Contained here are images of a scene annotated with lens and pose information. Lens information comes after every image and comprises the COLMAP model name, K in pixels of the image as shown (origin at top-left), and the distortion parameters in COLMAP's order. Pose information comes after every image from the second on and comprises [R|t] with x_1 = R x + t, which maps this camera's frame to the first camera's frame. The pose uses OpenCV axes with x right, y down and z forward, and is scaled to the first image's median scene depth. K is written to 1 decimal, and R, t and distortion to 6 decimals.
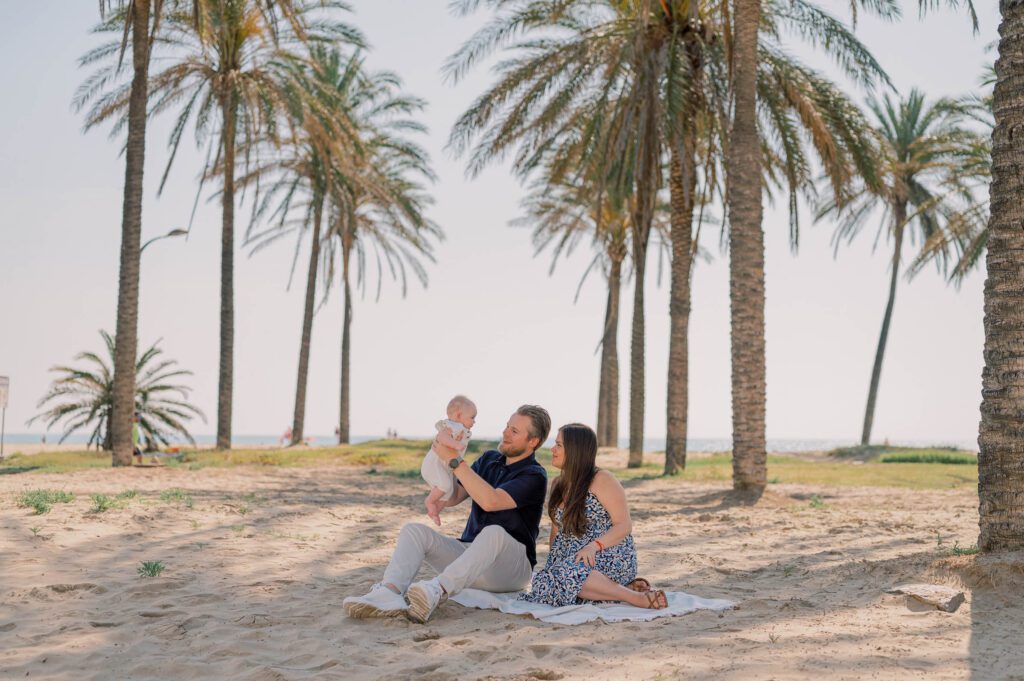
lens RADIAL K [[1600.1, 0, 512.0], [0, 1600.1, 340.5], [0, 0, 1]] dist [0.028094, 0.078819]
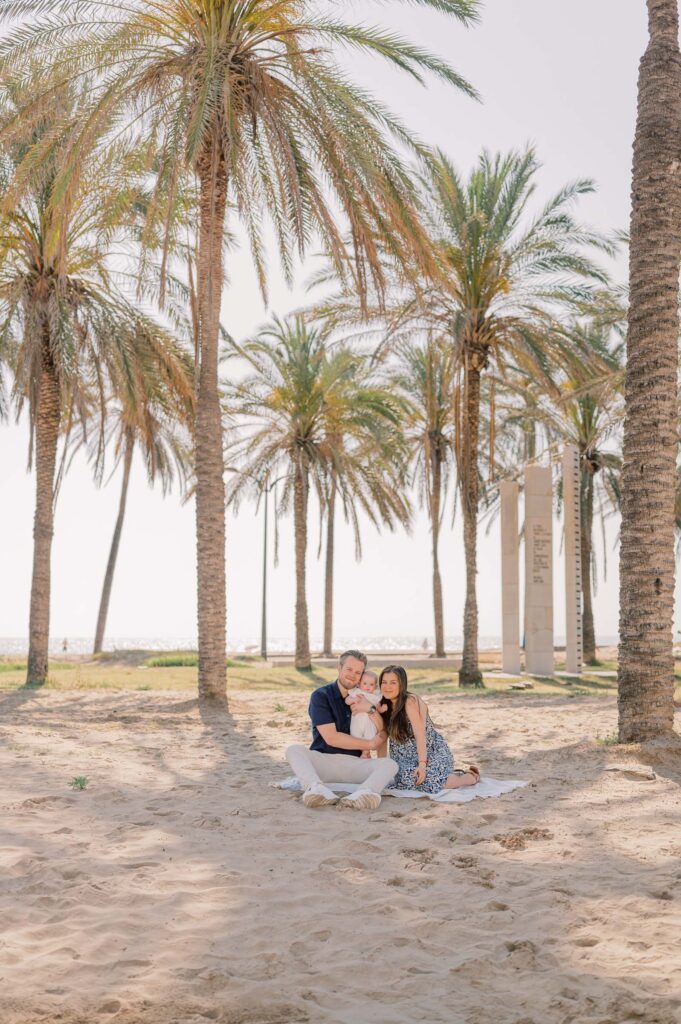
lens RADIAL K [[1600.1, 0, 340.5], [0, 1600.1, 512.0], [0, 0, 1]] dist [0.028094, 0.078819]
pose [[0.896506, 0.023903, 0.442387, -0.299275], [-0.017345, 0.999672, -0.018865, -0.025290], [-0.442692, 0.009239, 0.896626, -0.119785]]
